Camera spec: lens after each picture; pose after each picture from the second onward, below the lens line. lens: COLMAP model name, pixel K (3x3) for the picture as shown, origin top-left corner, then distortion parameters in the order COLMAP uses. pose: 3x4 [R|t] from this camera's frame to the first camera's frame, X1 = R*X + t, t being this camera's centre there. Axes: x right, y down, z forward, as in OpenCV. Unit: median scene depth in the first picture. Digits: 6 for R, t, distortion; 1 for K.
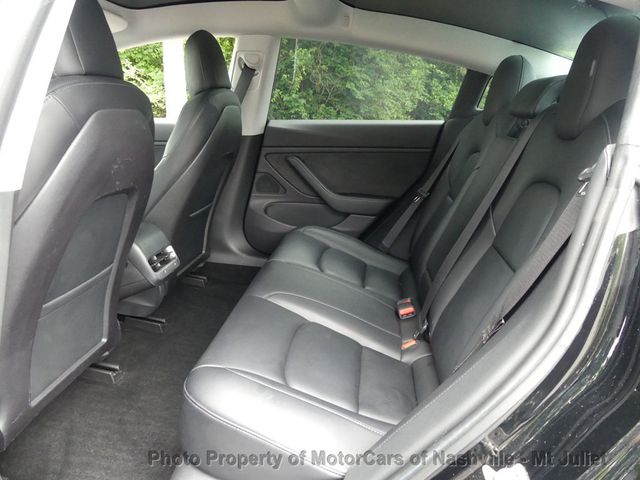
lens RADIAL K [[477.5, 0, 317.7], [0, 477.5, 235.2], [0, 0, 1]] dist [-0.013716, 0.004164]
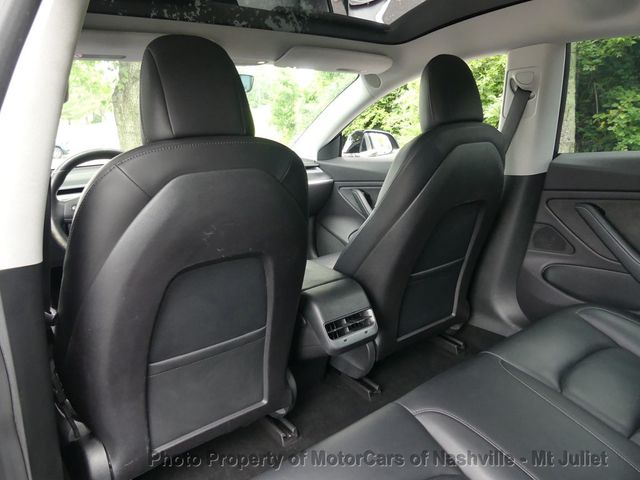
lens RADIAL K [[477.5, 0, 319.1], [0, 477.5, 236.6], [0, 0, 1]] dist [-0.013716, 0.004164]
pose [[0.711953, 0.076526, -0.698045, 0.175492], [-0.109509, 0.993982, -0.002722, -0.076151], [0.693636, 0.078380, 0.716049, 0.235552]]
